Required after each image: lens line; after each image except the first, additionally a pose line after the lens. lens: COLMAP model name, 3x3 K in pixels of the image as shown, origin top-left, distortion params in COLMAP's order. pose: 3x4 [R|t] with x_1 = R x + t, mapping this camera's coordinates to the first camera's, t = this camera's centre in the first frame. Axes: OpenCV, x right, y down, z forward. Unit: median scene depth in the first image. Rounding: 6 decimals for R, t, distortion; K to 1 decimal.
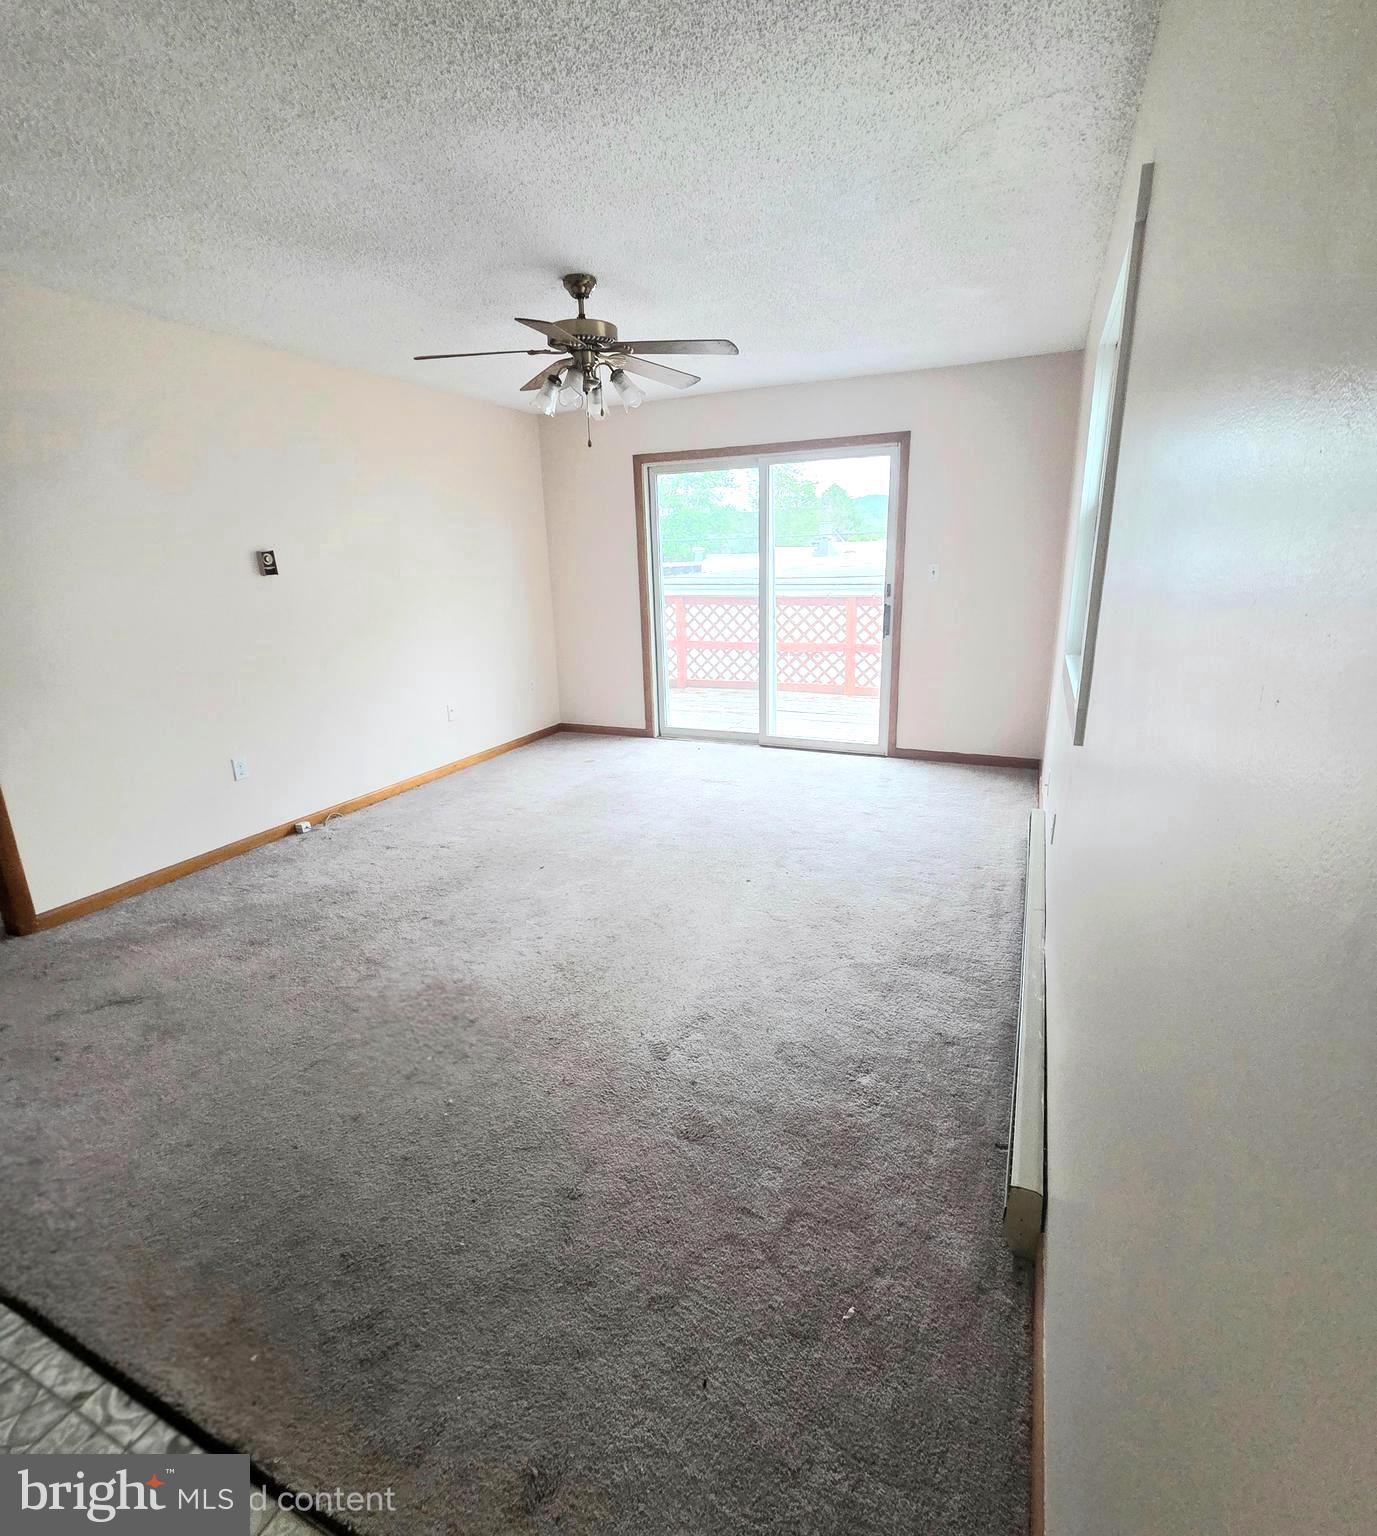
lens RADIAL K [[750.7, 0, 704.8], [0, 750.7, 768.4], [0, 0, 1]] dist [0.002113, -0.002639]
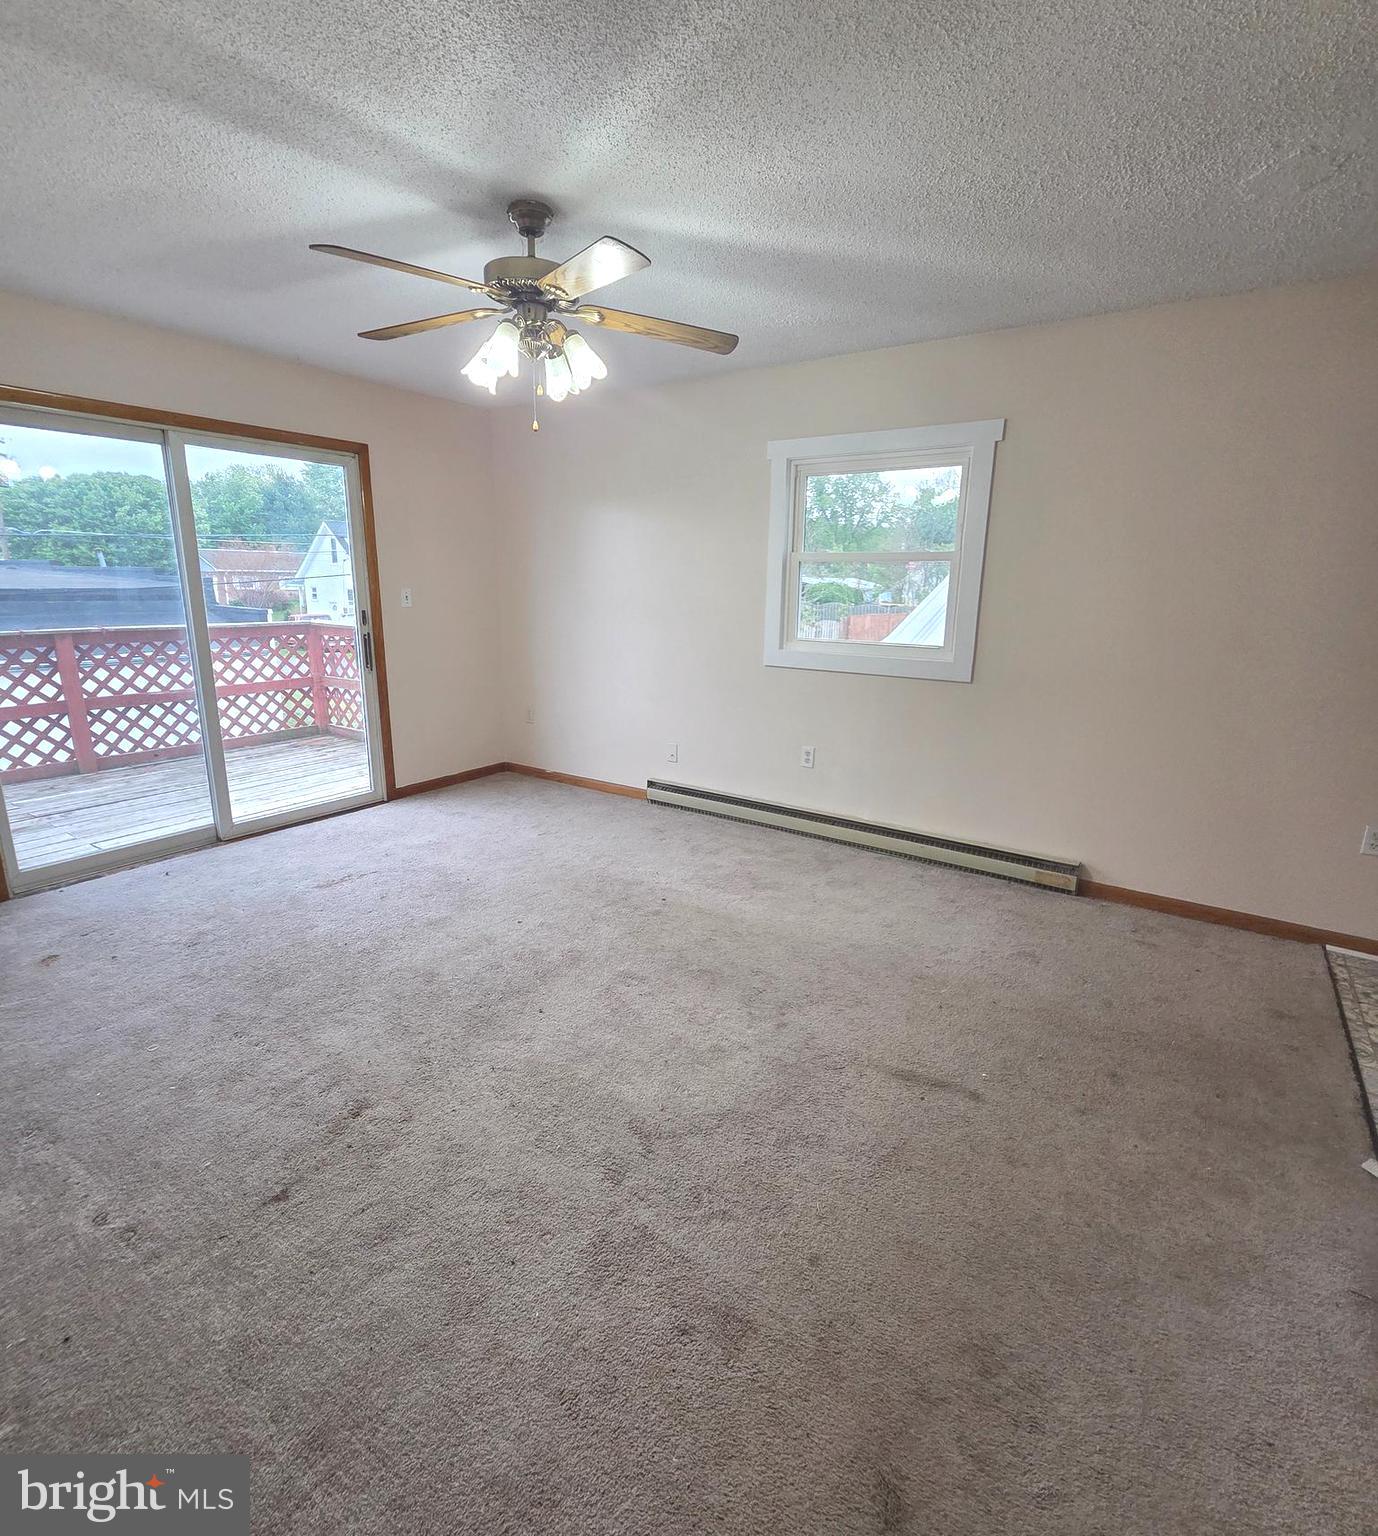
lens RADIAL K [[750.7, 0, 693.9], [0, 750.7, 759.0], [0, 0, 1]] dist [0.002113, -0.002639]
pose [[0.181932, -0.199836, 0.962791, -0.550716], [0.248723, 0.956643, 0.151561, -0.109643], [-0.951335, 0.211895, 0.223748, 0.444473]]
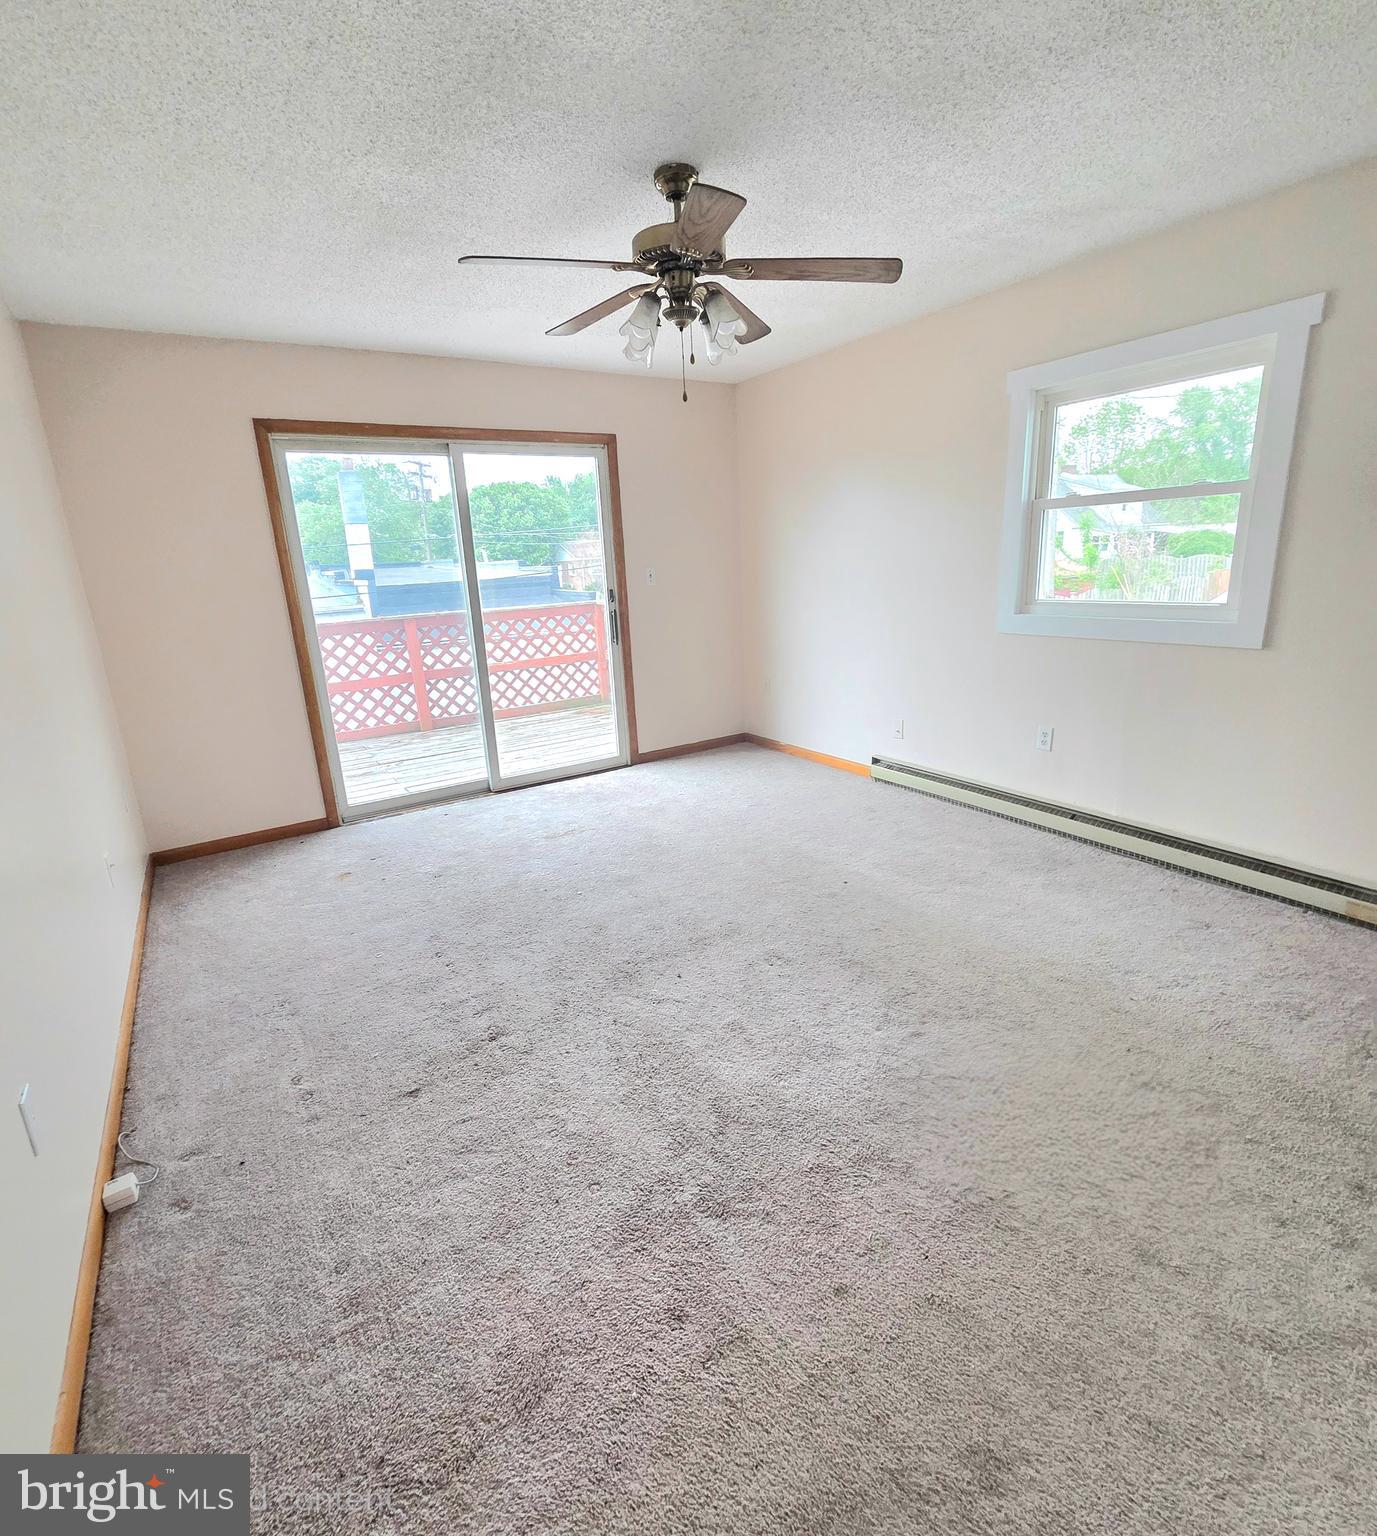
lens RADIAL K [[750.7, 0, 695.9], [0, 750.7, 763.3], [0, 0, 1]] dist [0.002113, -0.002639]
pose [[0.556541, -0.222532, 0.800463, -0.497815], [0.258363, 0.962048, 0.087821, -0.083058], [-0.789627, 0.157934, 0.592913, 0.356593]]
